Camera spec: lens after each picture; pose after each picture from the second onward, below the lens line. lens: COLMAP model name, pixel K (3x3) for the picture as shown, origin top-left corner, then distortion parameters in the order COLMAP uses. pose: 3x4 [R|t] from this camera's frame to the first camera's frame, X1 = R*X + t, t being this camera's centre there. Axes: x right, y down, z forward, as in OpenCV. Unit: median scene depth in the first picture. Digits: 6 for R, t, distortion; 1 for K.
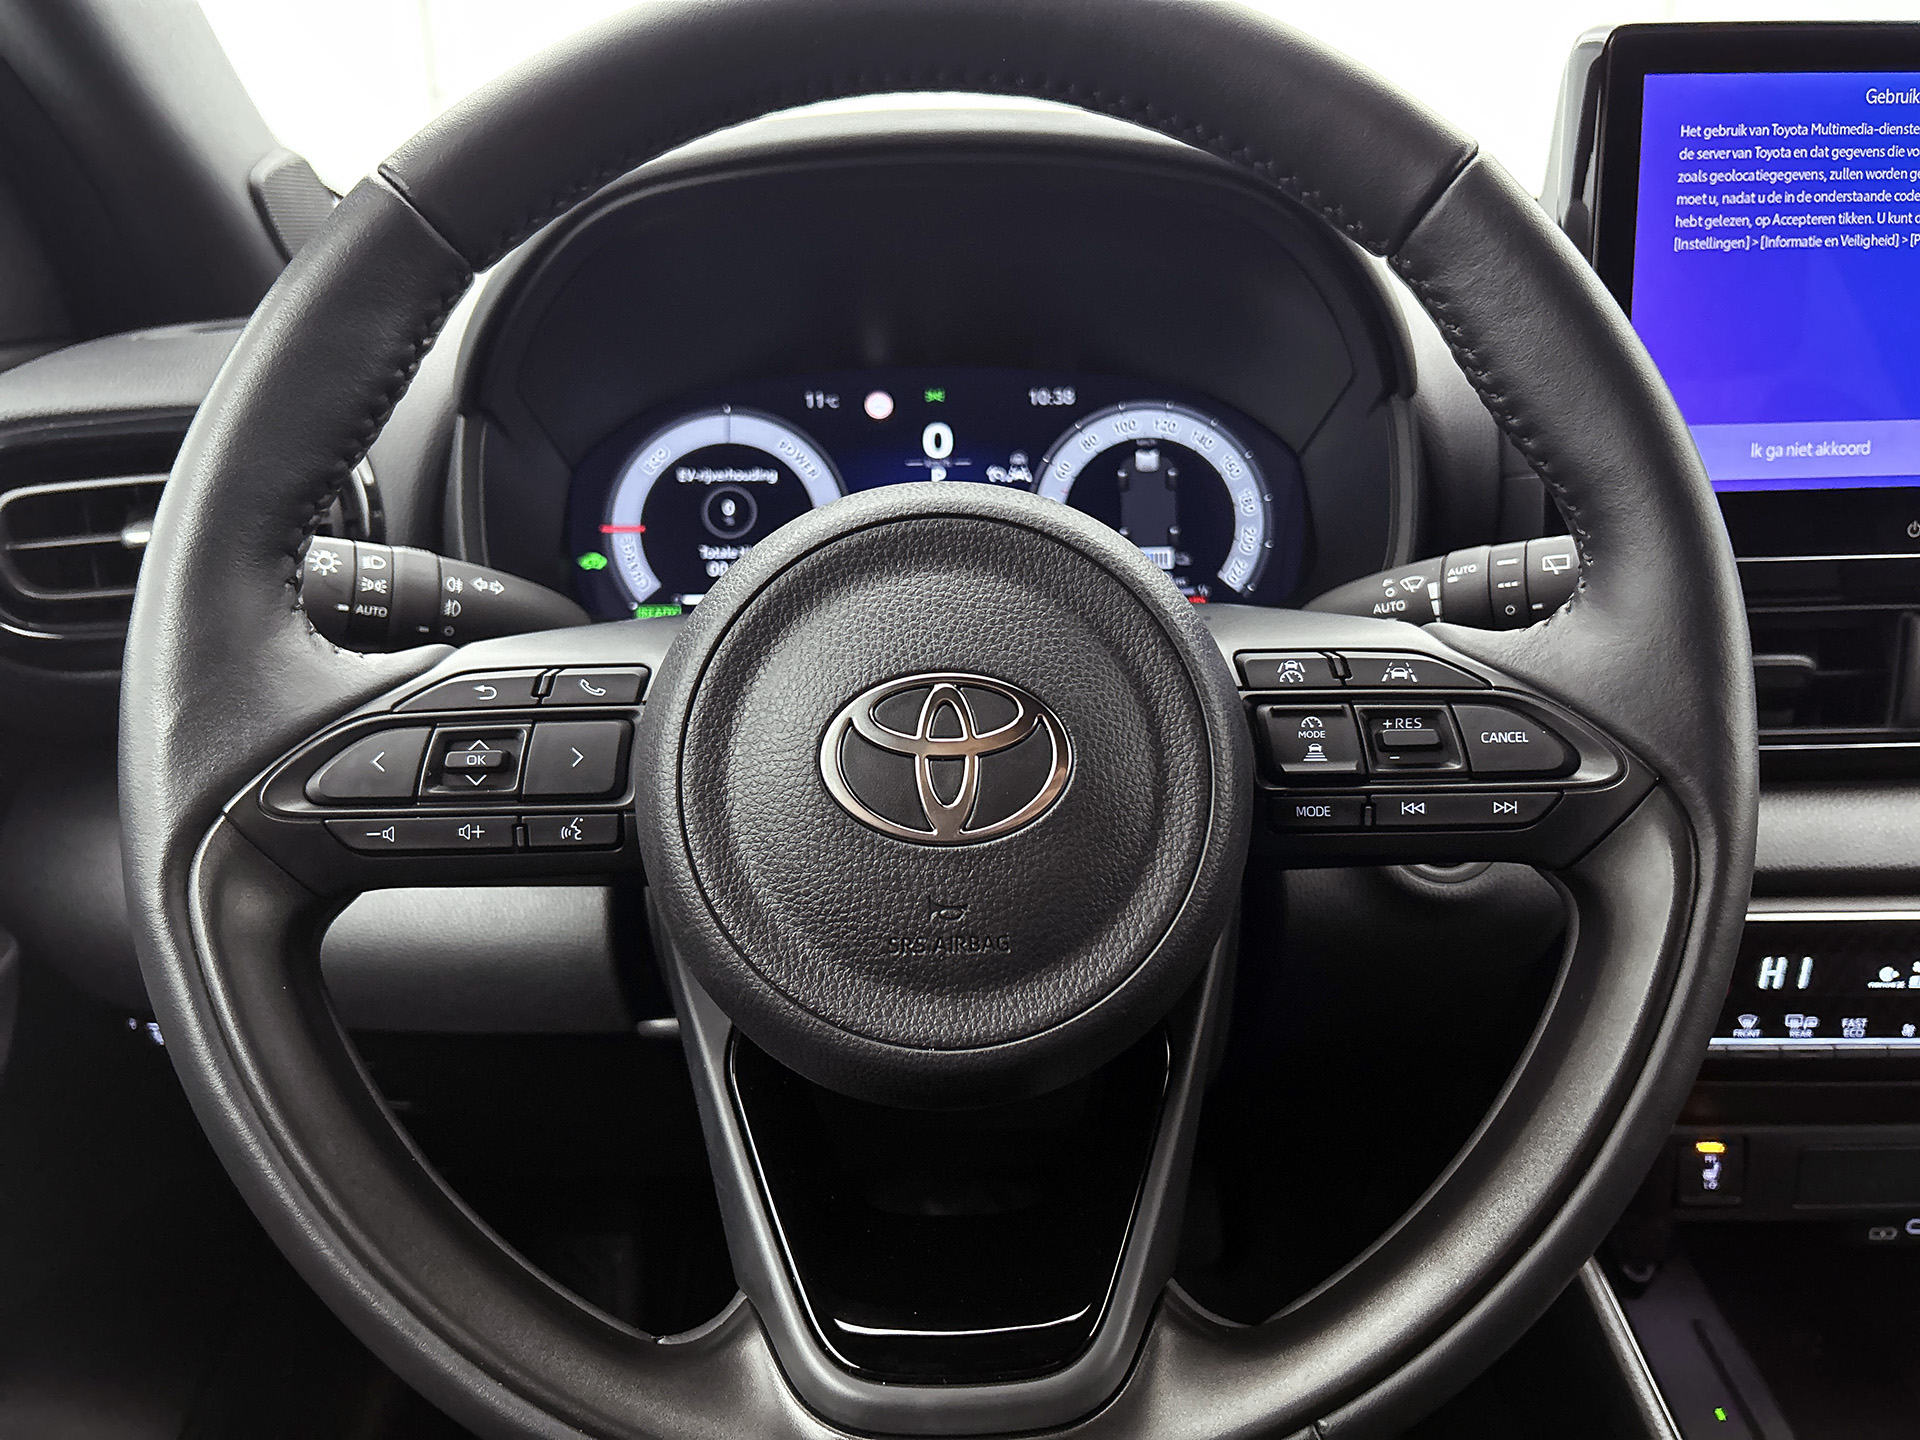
lens RADIAL K [[1491.1, 0, 969.2], [0, 1491.1, 715.6], [0, 0, 1]] dist [0.054851, -0.058671]
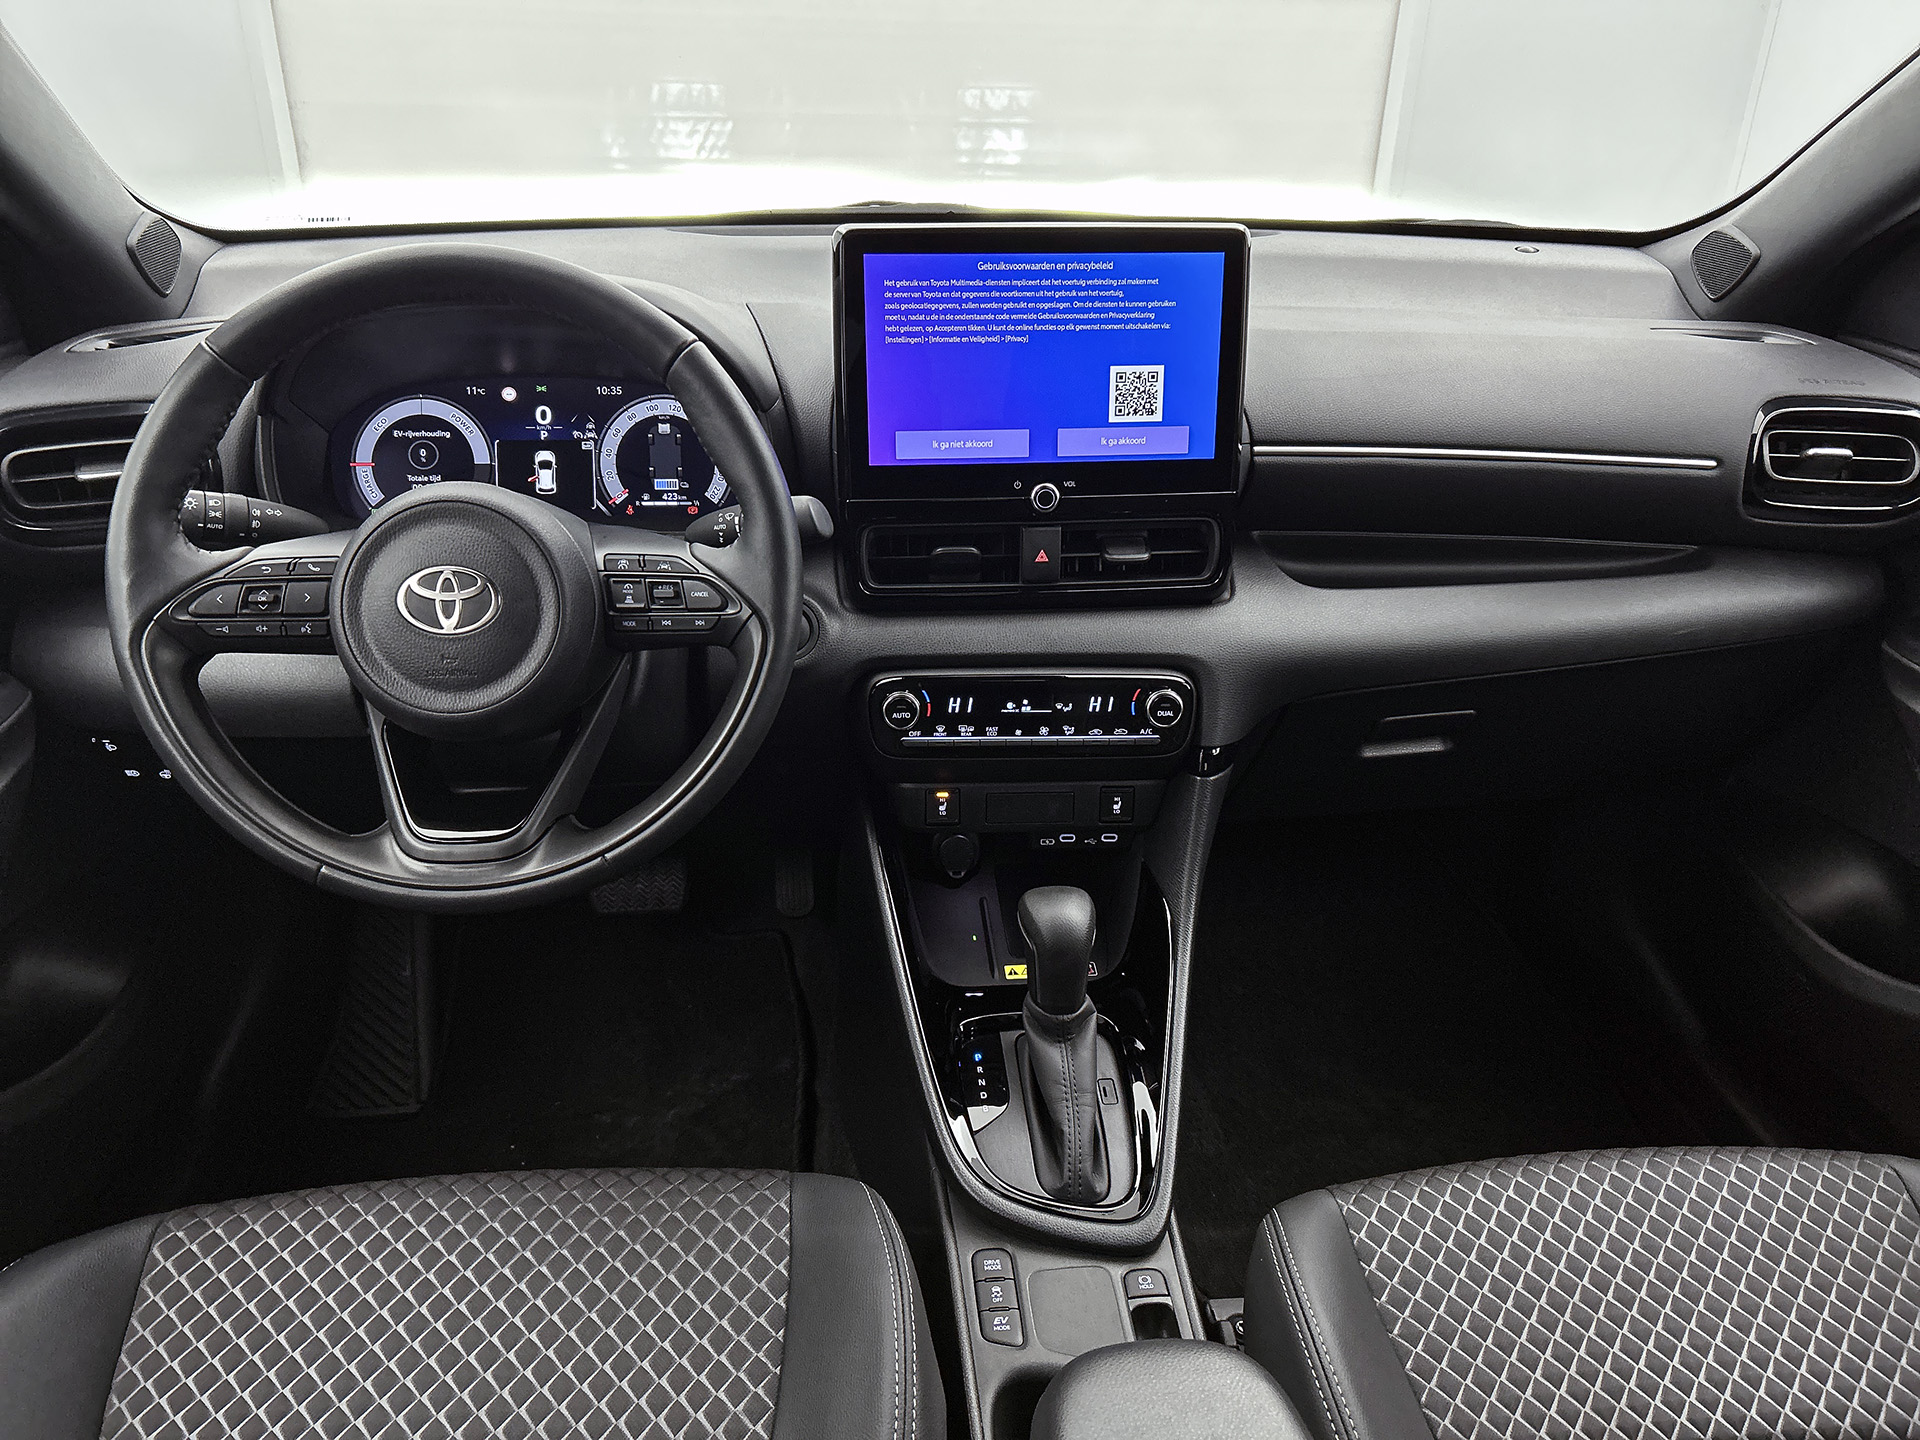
lens RADIAL K [[1491.1, 0, 973.8], [0, 1491.1, 738.4], [0, 0, 1]] dist [0.054851, -0.058671]
pose [[0.997625, -0.002994, 0.068811, 0.502200], [-0.006383, 0.990736, 0.135653, -0.066636], [-0.068579, -0.135770, 0.988364, -1.166695]]
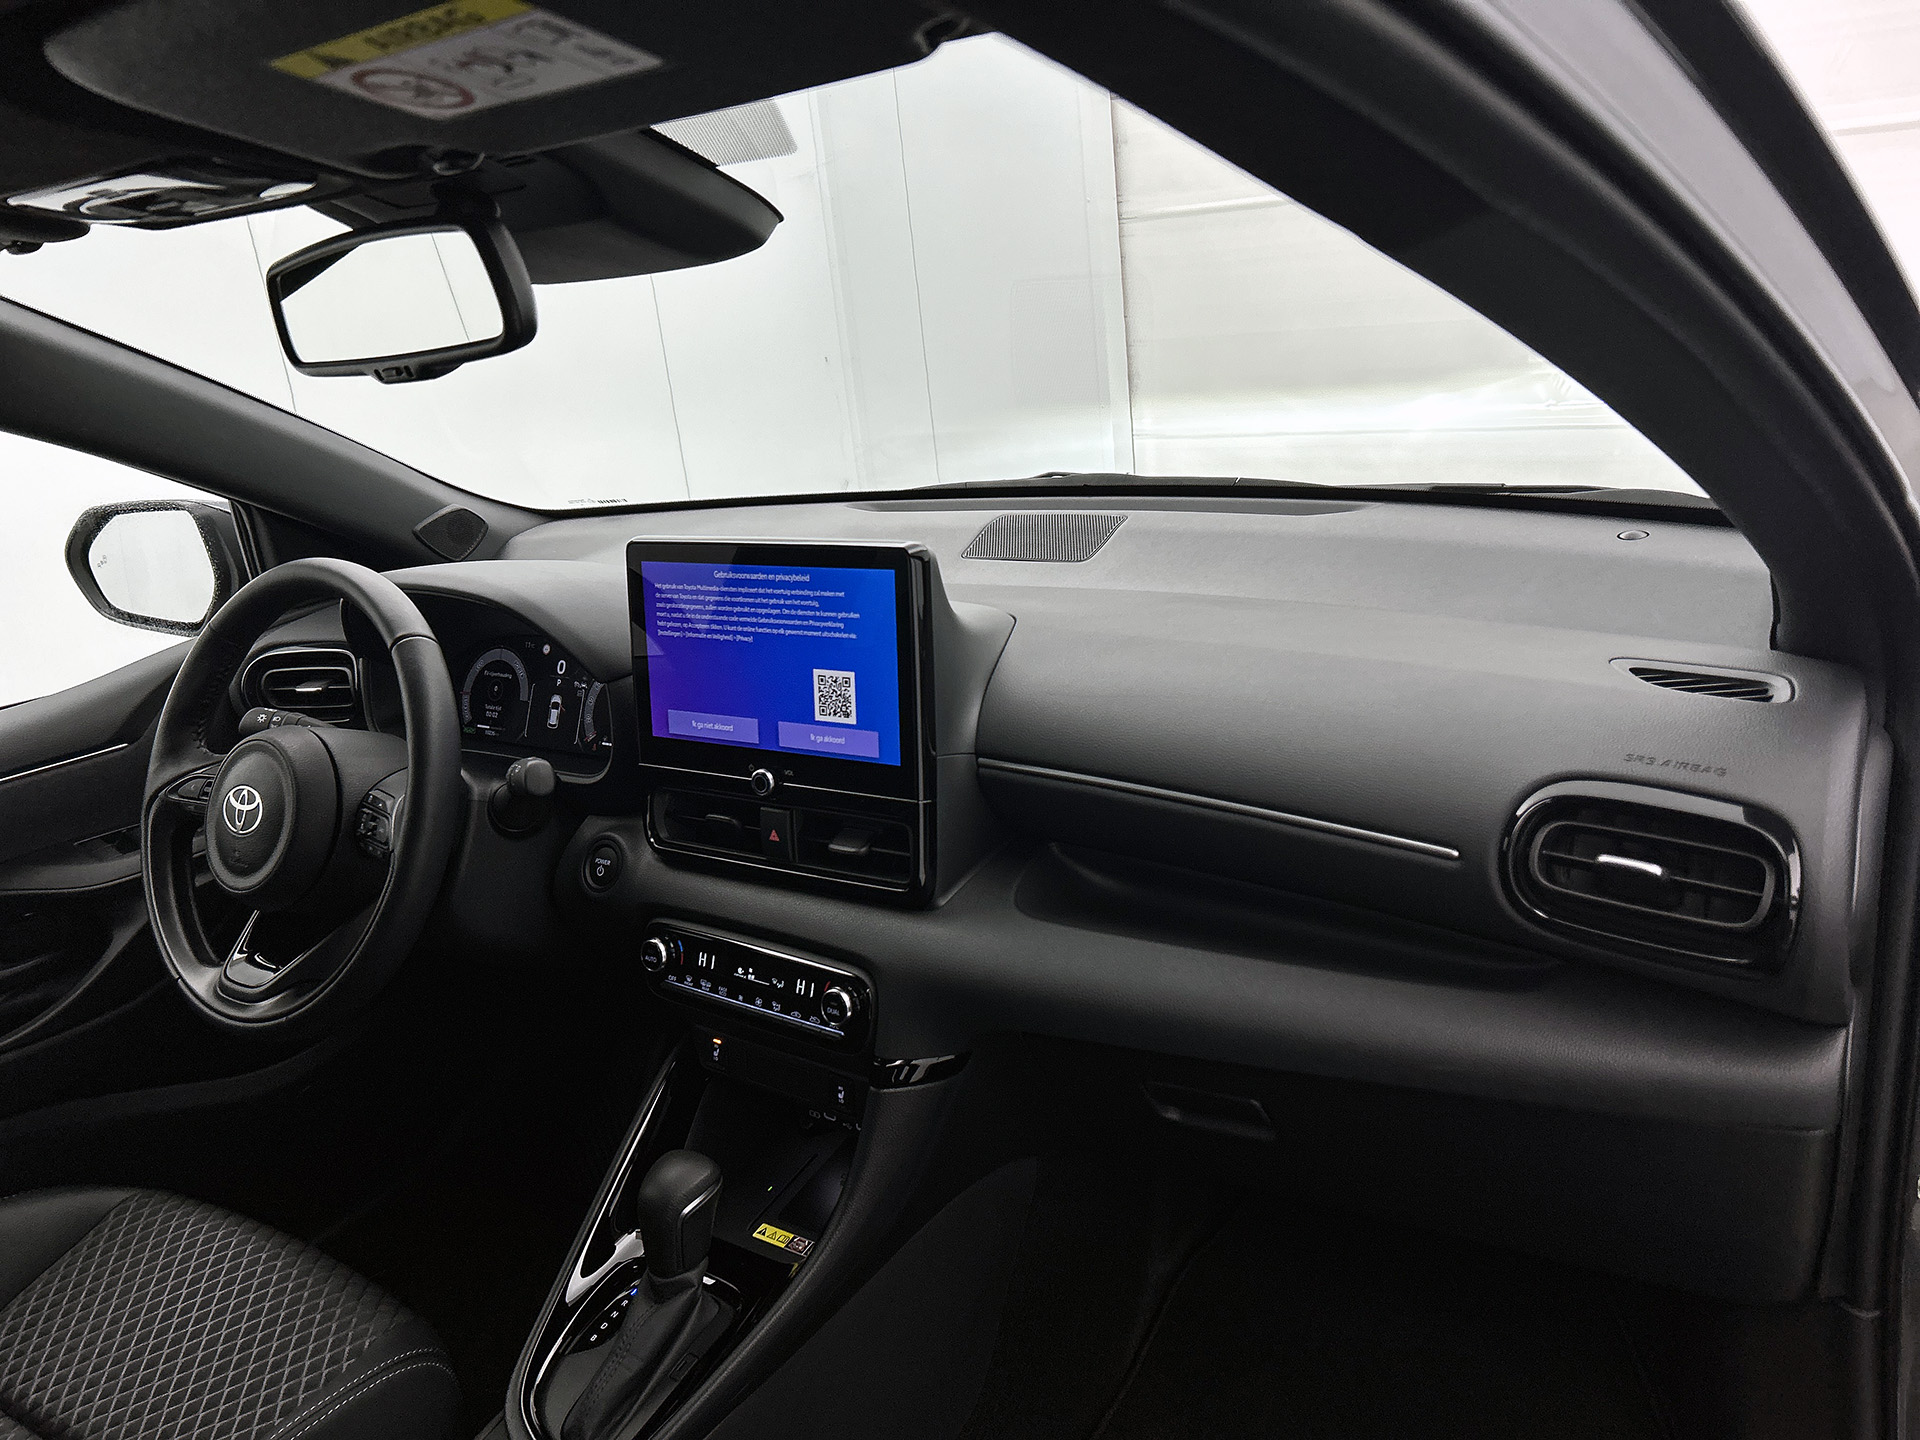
lens RADIAL K [[1491.1, 0, 939.2], [0, 1491.1, 717.5], [0, 0, 1]] dist [0.054851, -0.058671]
pose [[0.795964, 0.108519, -0.595537, 2.452963], [-0.095221, 0.993998, 0.053860, -0.390281], [0.597808, 0.013837, 0.801520, -0.640086]]
